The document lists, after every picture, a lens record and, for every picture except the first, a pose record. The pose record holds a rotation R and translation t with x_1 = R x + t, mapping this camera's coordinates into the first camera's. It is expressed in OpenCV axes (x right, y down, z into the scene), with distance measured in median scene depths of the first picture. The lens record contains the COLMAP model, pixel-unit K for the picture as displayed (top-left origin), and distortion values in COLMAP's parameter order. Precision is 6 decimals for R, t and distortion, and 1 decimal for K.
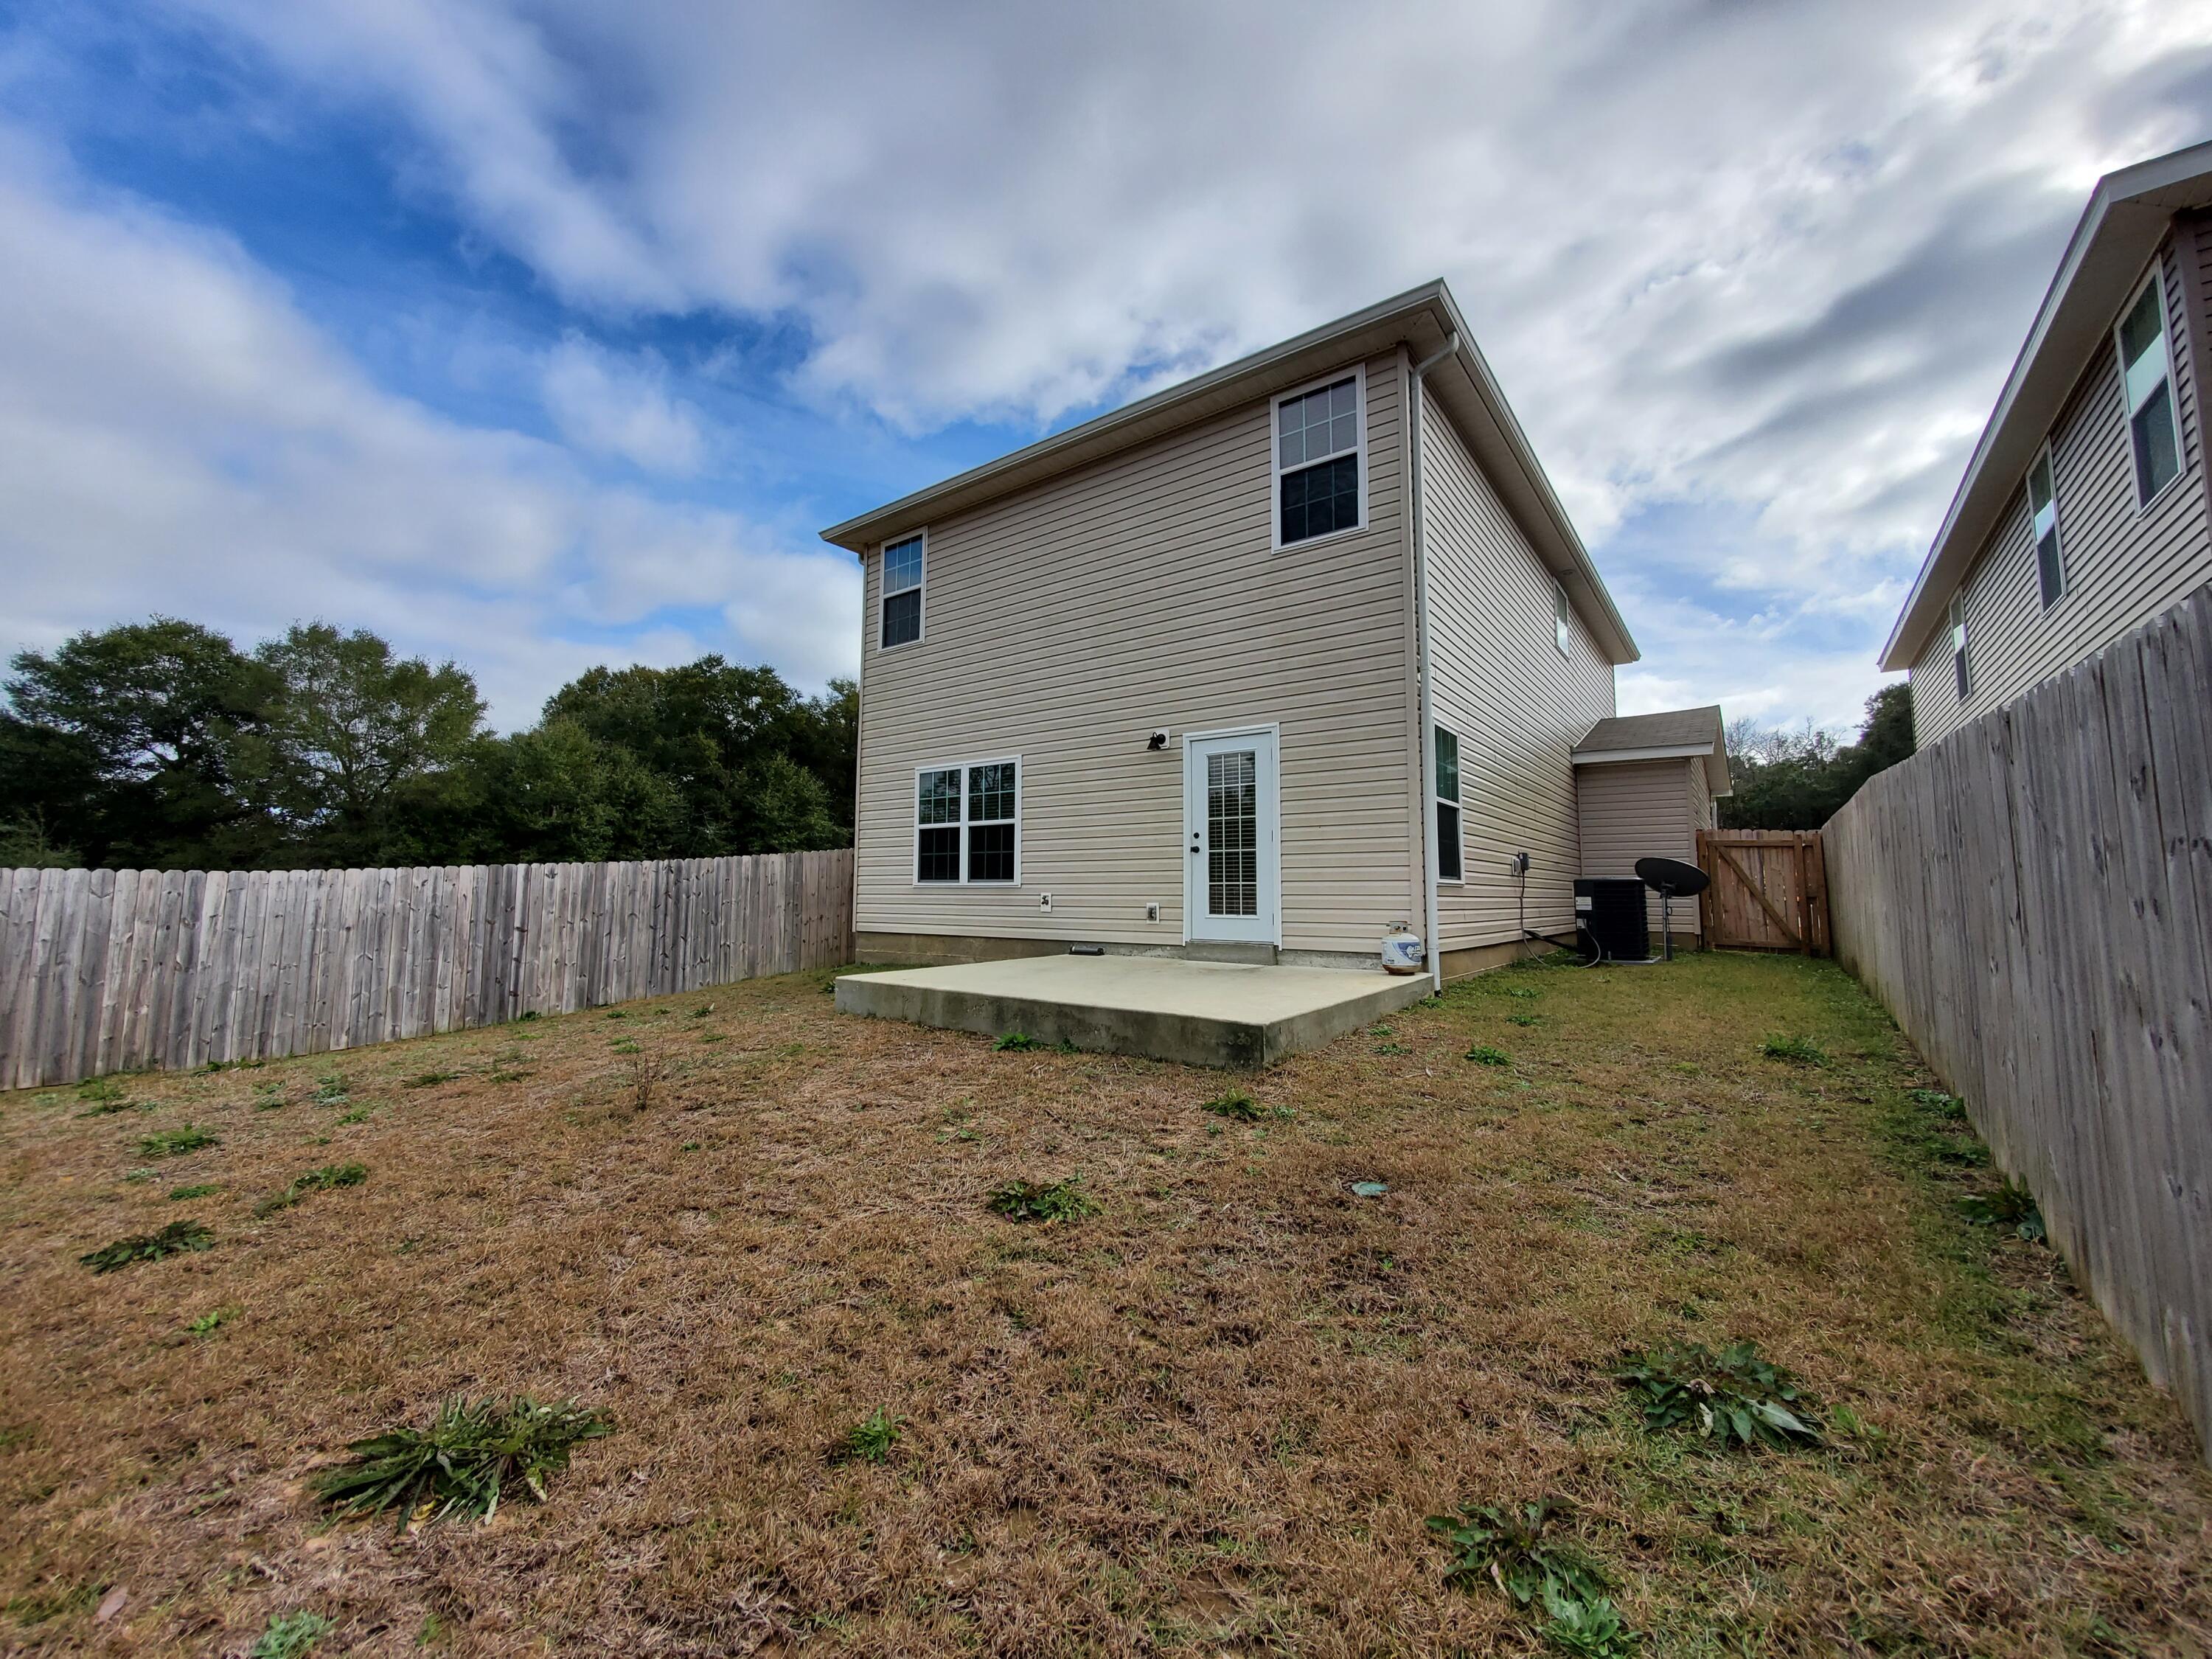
lens RADIAL K [[881.0, 0, 1105.5], [0, 881.0, 818.7], [0, 0, 1]] dist [-0.002460, -0.001326]
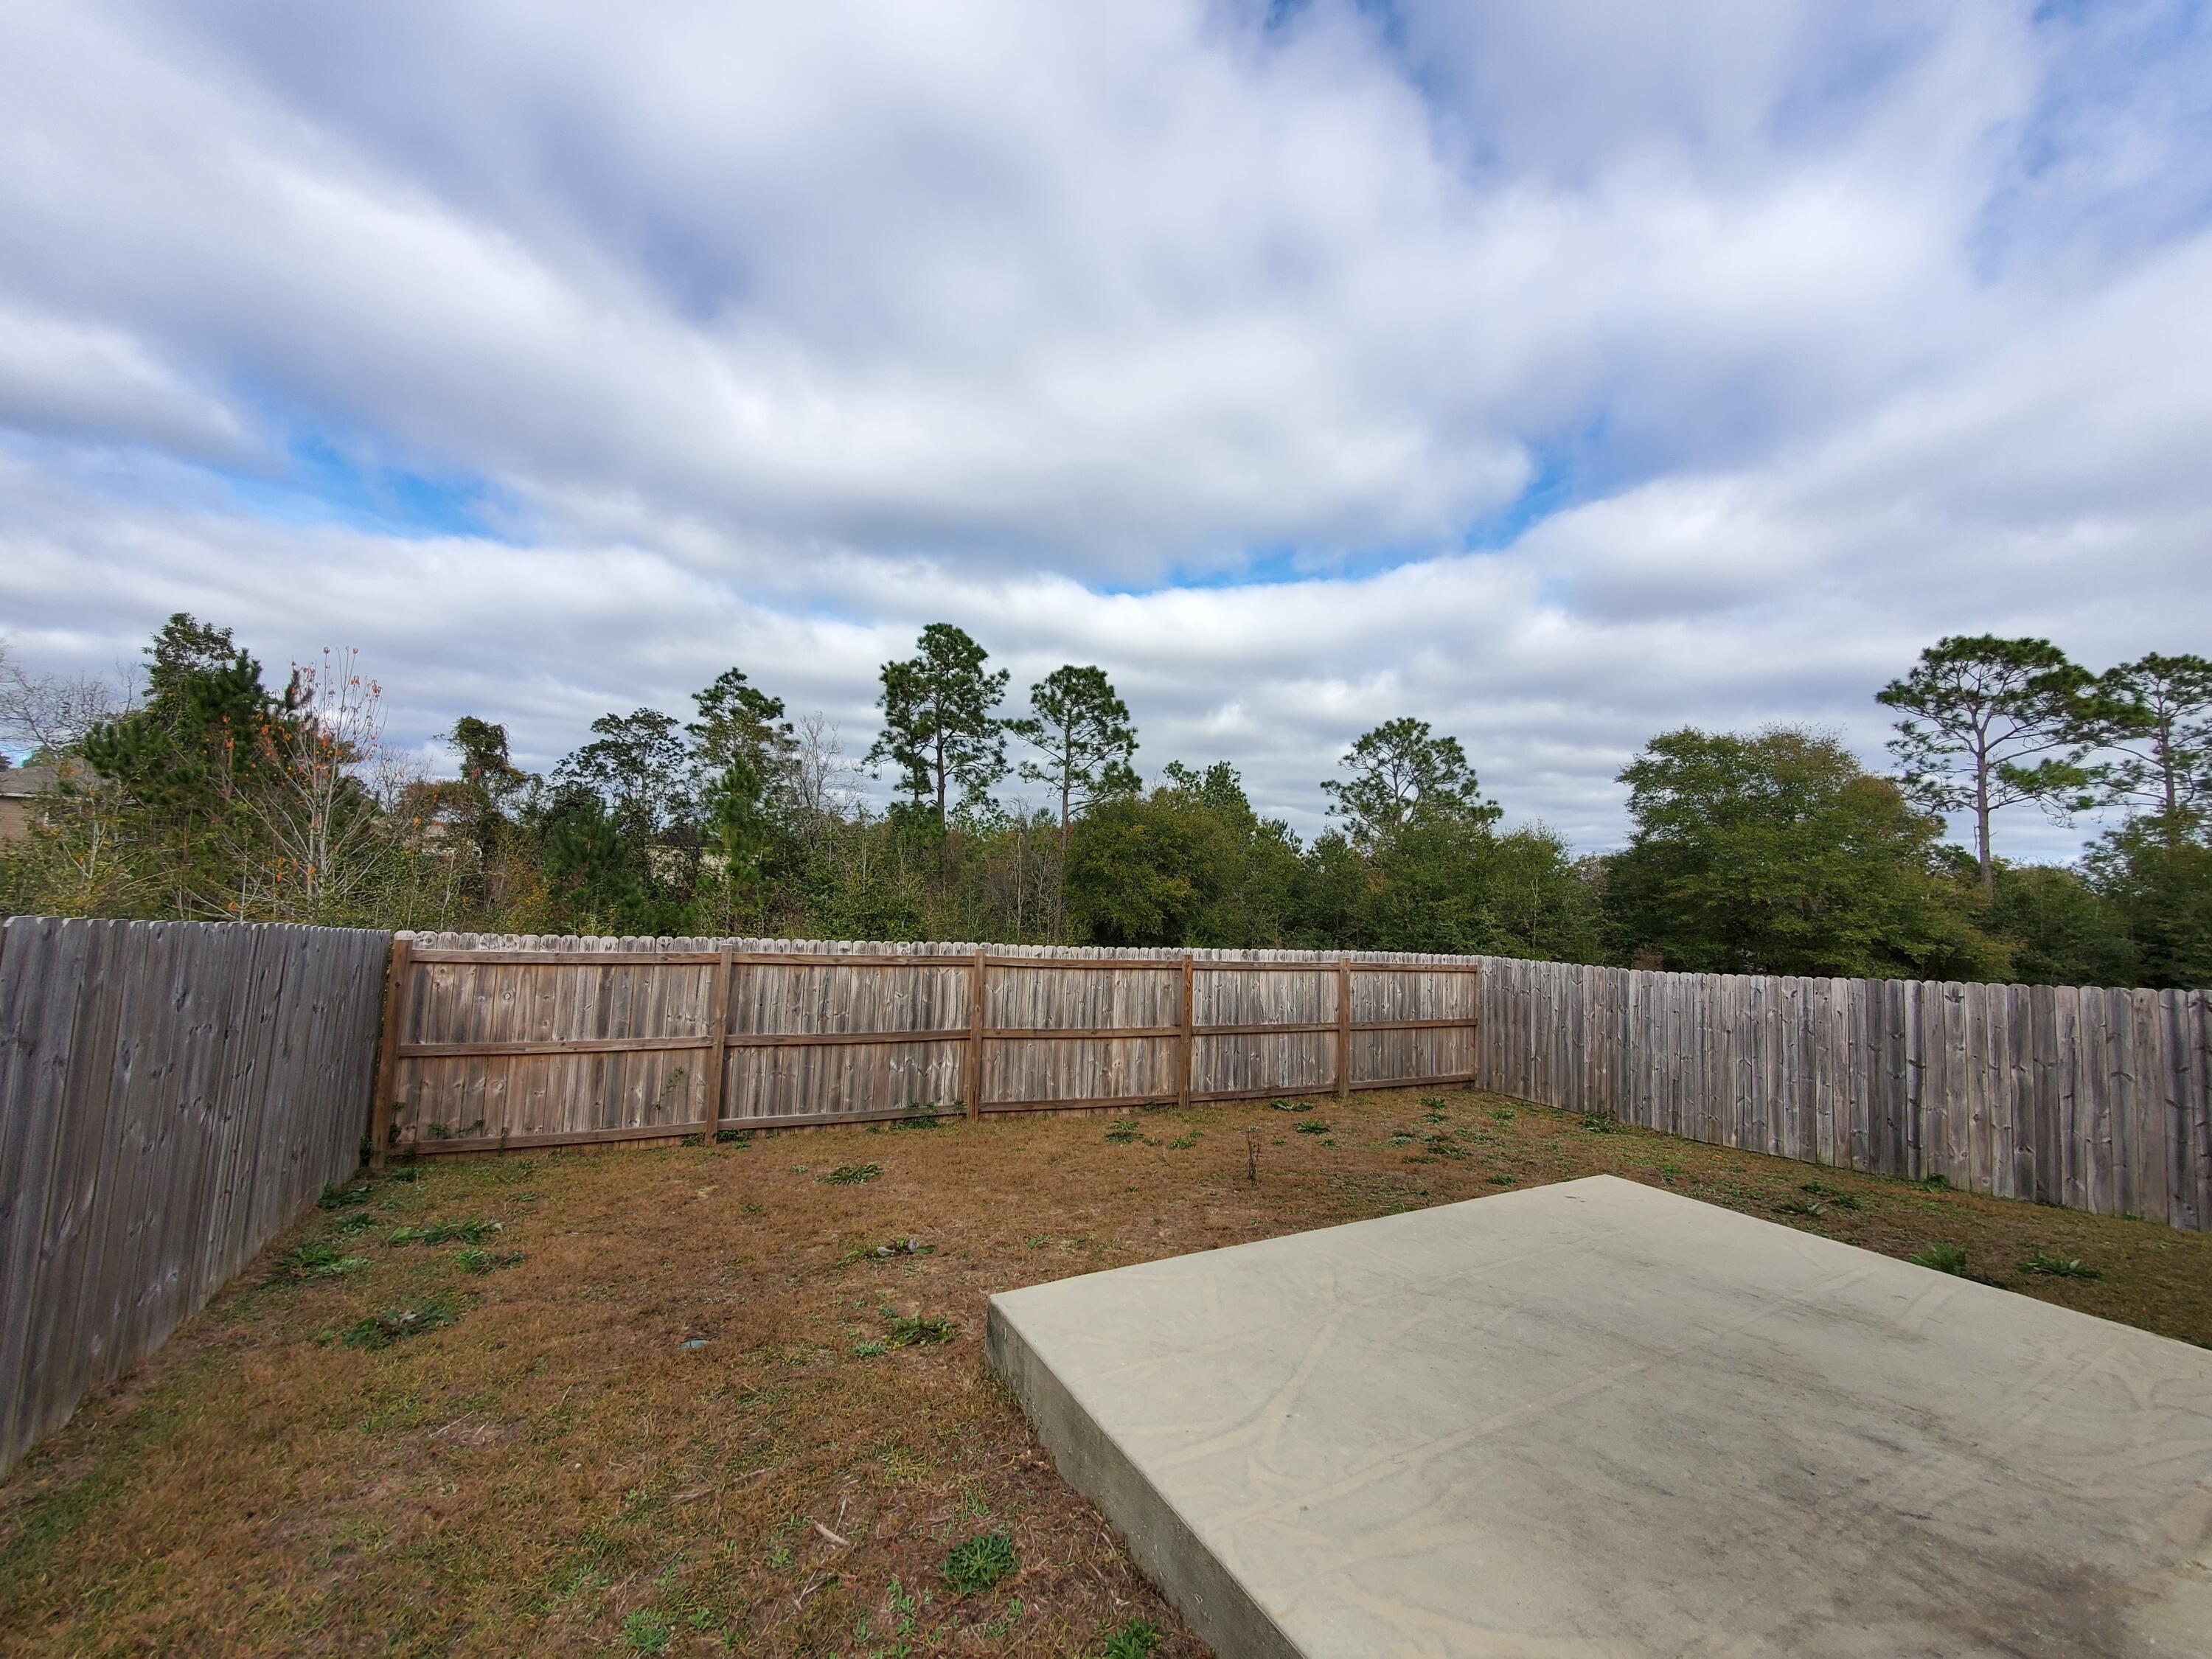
lens RADIAL K [[881.0, 0, 1105.8], [0, 881.0, 820.5], [0, 0, 1]] dist [-0.002460, -0.001326]
pose [[-0.426077, -0.097537, -0.899413, 0.398290], [0.033126, 0.991822, -0.123251, -0.018858], [0.904080, -0.082308, -0.419362, 0.734199]]
